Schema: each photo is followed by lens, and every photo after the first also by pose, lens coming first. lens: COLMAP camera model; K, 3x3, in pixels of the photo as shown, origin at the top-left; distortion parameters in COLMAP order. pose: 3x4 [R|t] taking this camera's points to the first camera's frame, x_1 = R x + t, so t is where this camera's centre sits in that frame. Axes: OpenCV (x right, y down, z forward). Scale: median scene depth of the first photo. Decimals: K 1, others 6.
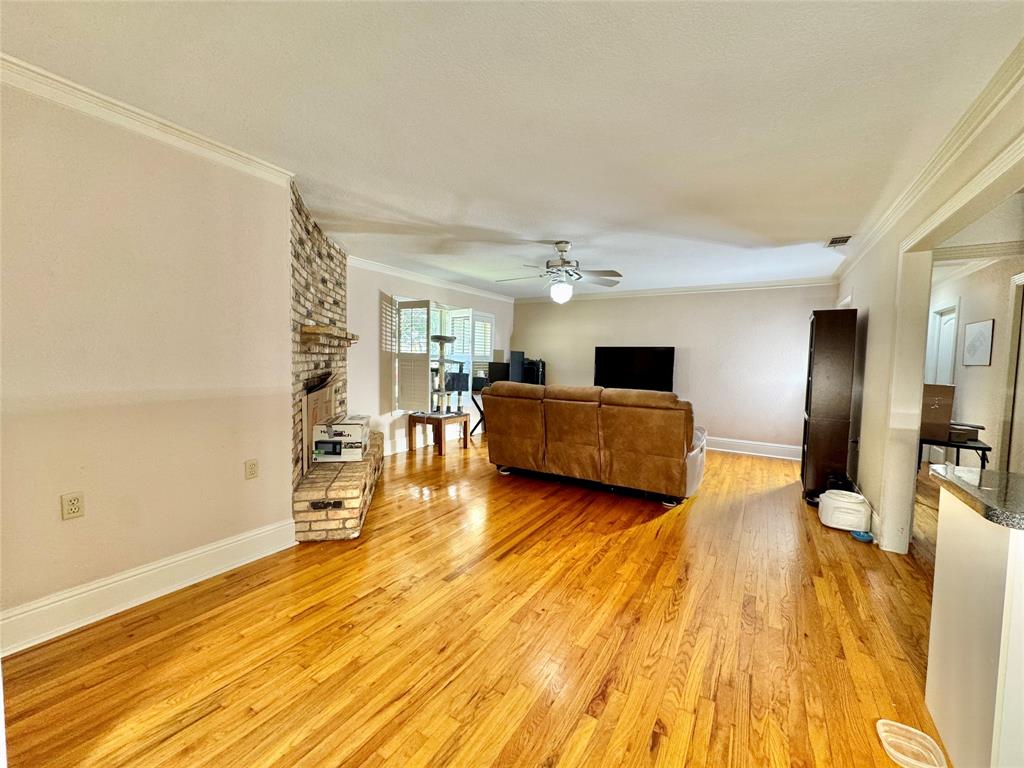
lens RADIAL K [[409.3, 0, 511.5], [0, 409.3, 385.2], [0, 0, 1]] dist [-0.000494, 0.000023]
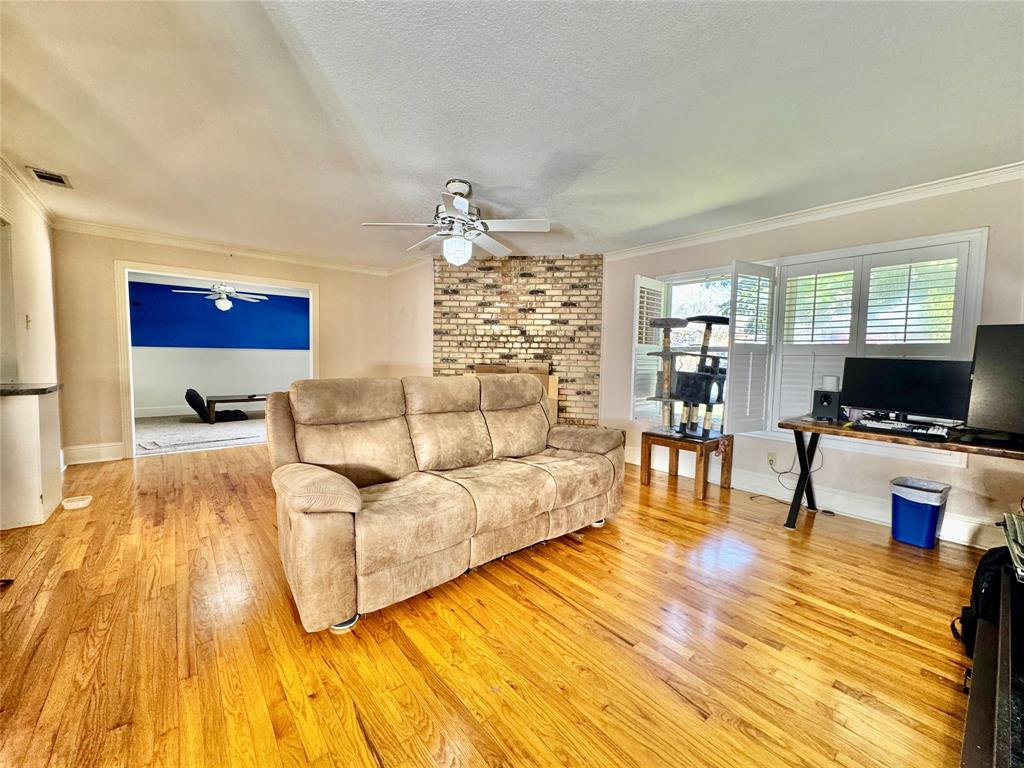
lens RADIAL K [[409.3, 0, 511.6], [0, 409.3, 381.9], [0, 0, 1]] dist [-0.000494, 0.000023]
pose [[-0.318632, 0.042231, -0.946937, 0.580714], [-0.075780, 0.994674, 0.069859, -0.041023], [0.944844, 0.094018, -0.313735, 0.981241]]
